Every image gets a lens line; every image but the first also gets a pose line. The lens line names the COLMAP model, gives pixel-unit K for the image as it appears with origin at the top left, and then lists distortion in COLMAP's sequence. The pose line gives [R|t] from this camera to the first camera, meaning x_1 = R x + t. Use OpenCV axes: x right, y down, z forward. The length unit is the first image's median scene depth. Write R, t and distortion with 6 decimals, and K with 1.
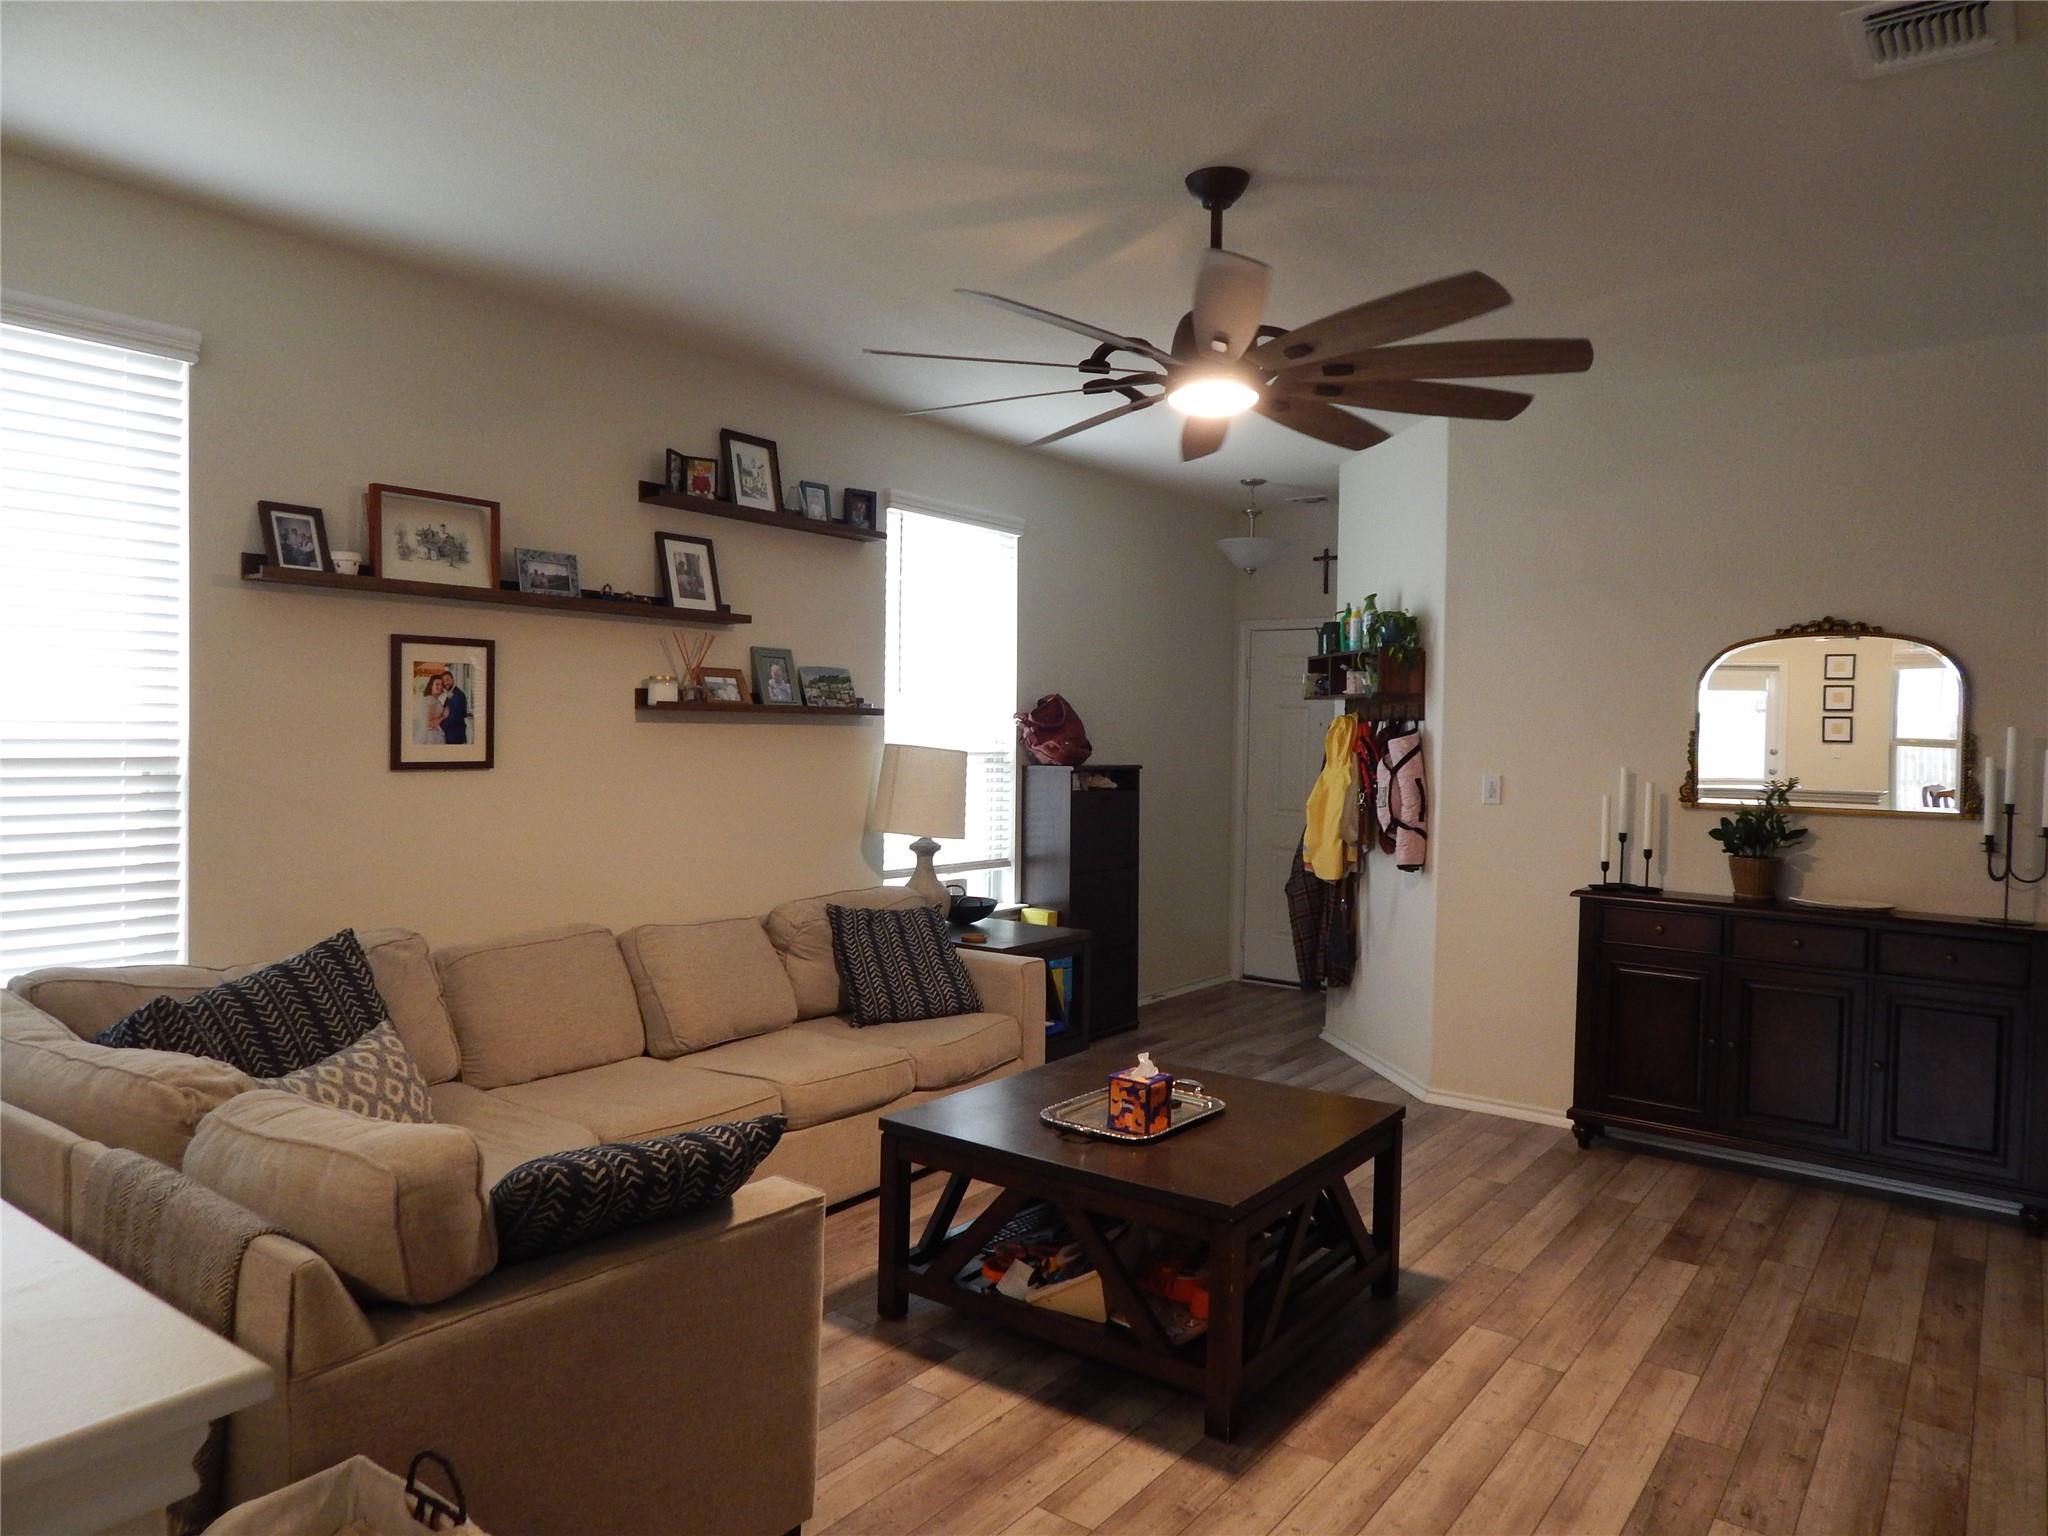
lens RADIAL K [[1362.1, 0, 1023.5], [0, 1362.1, 769.5], [0, 0, 1]] dist [0.018804, -0.001690]
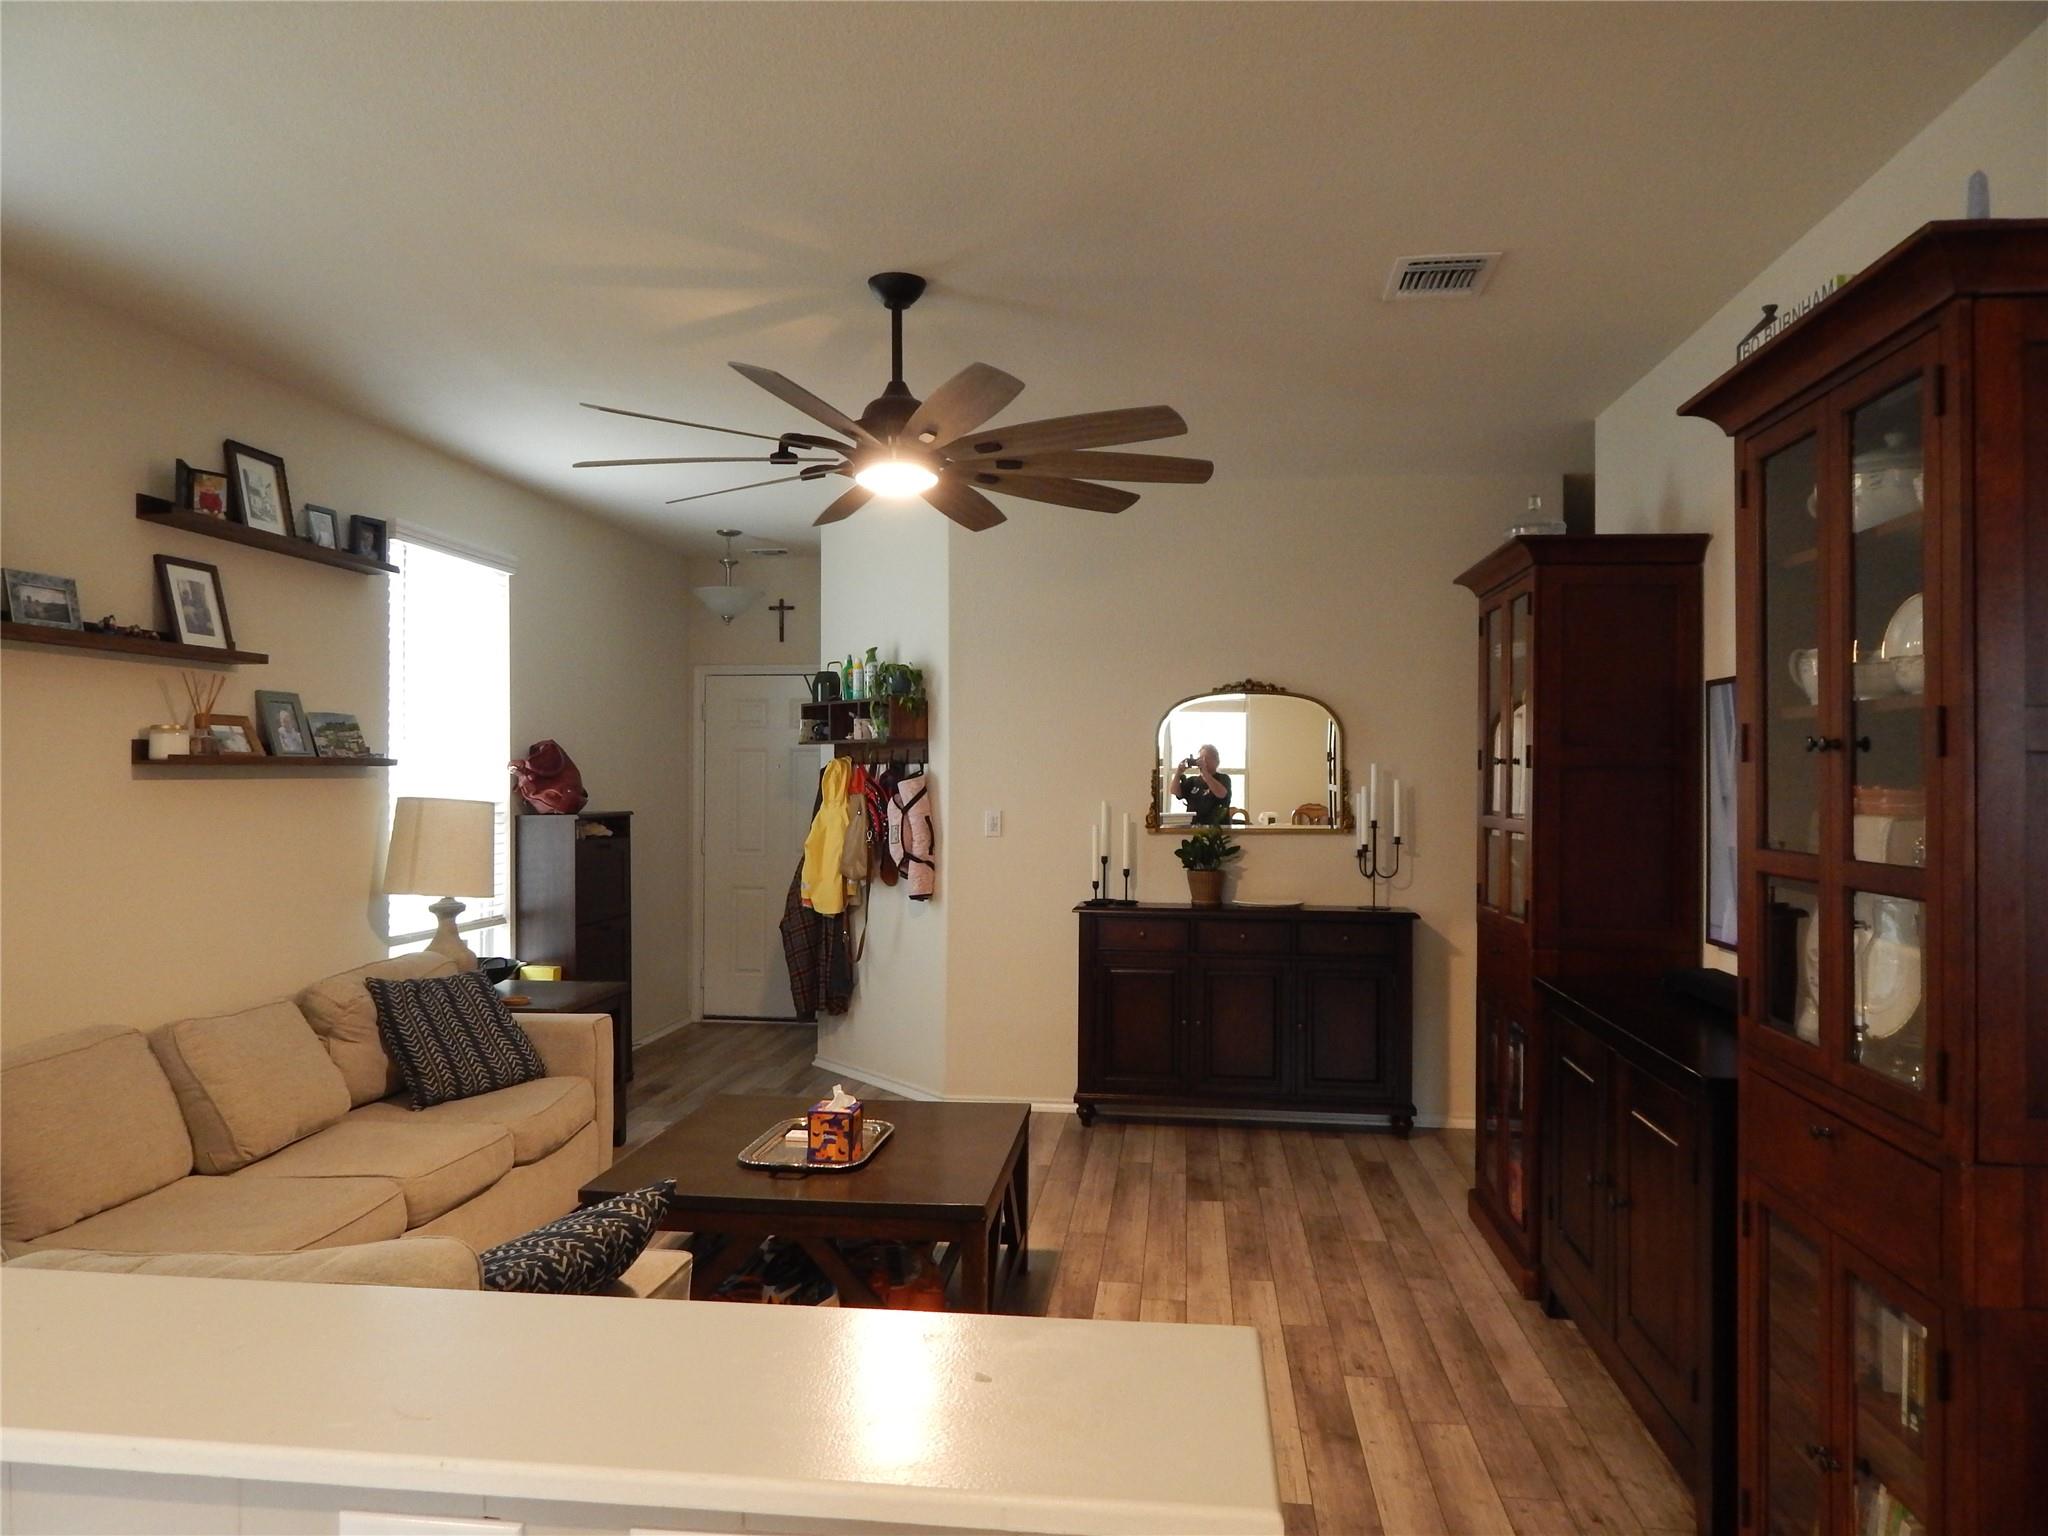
lens RADIAL K [[1362.1, 0, 1020.9], [0, 1362.1, 768.9], [0, 0, 1]] dist [0.018804, -0.001690]
pose [[0.870003, -0.015825, 0.492792, -0.219531], [0.028902, 0.999403, -0.018932, -0.009537], [-0.492199, 0.030714, 0.869941, 0.000215]]
